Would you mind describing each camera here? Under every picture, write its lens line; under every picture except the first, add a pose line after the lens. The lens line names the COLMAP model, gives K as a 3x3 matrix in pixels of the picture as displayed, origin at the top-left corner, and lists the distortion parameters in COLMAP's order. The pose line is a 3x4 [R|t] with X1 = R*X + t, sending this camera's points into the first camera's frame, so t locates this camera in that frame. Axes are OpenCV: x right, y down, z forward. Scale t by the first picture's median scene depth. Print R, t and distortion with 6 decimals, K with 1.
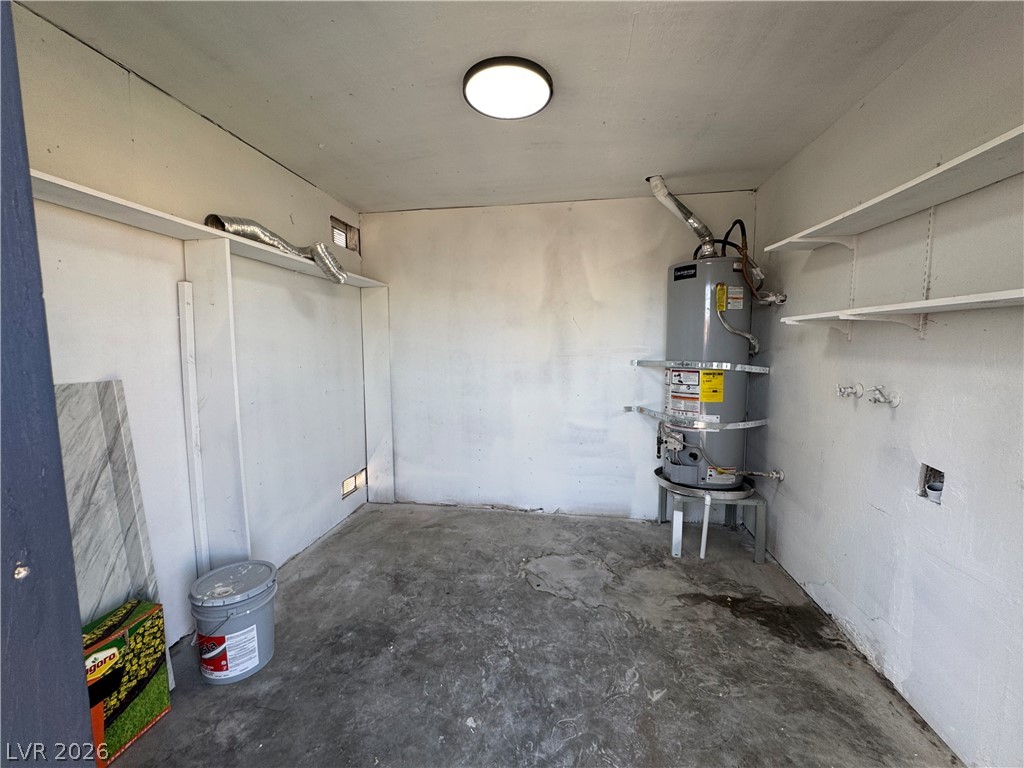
lens RADIAL K [[410.4, 0, 513.0], [0, 410.4, 383.3], [0, 0, 1]] dist [-0.005936, 0.001389]
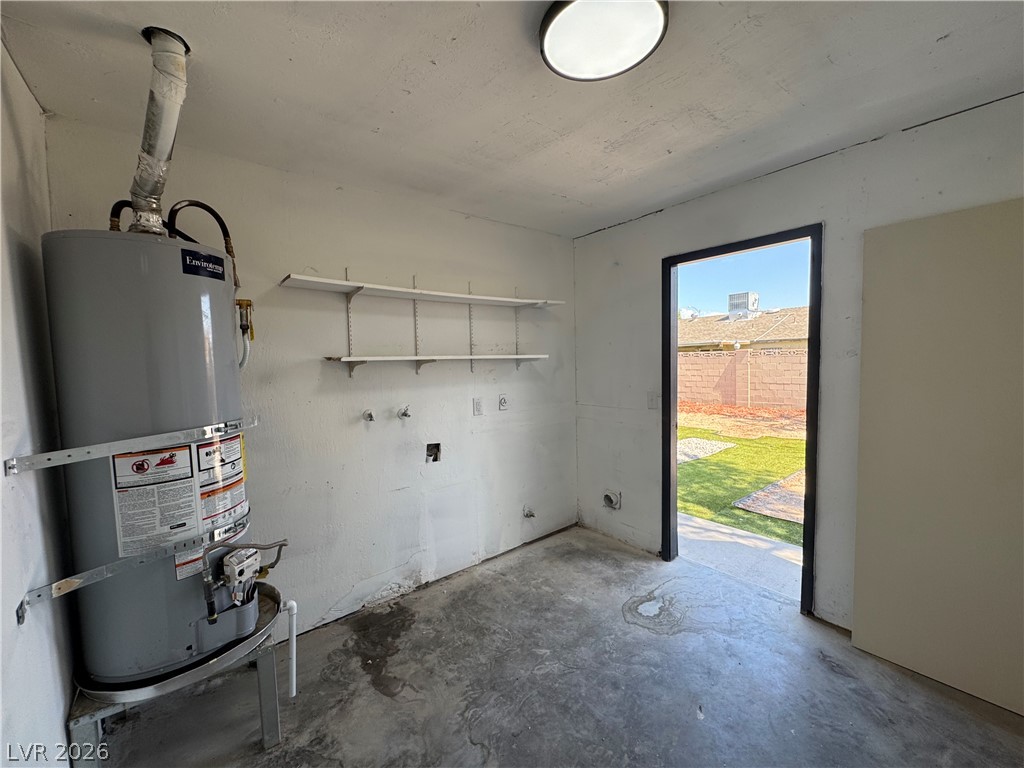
lens RADIAL K [[410.4, 0, 511.4], [0, 410.4, 383.9], [0, 0, 1]] dist [-0.005936, 0.001389]
pose [[-0.736520, -0.021377, 0.676078, -0.374119], [0.089784, 0.987567, 0.129037, -0.210444], [-0.670431, 0.155740, -0.725443, 1.644909]]
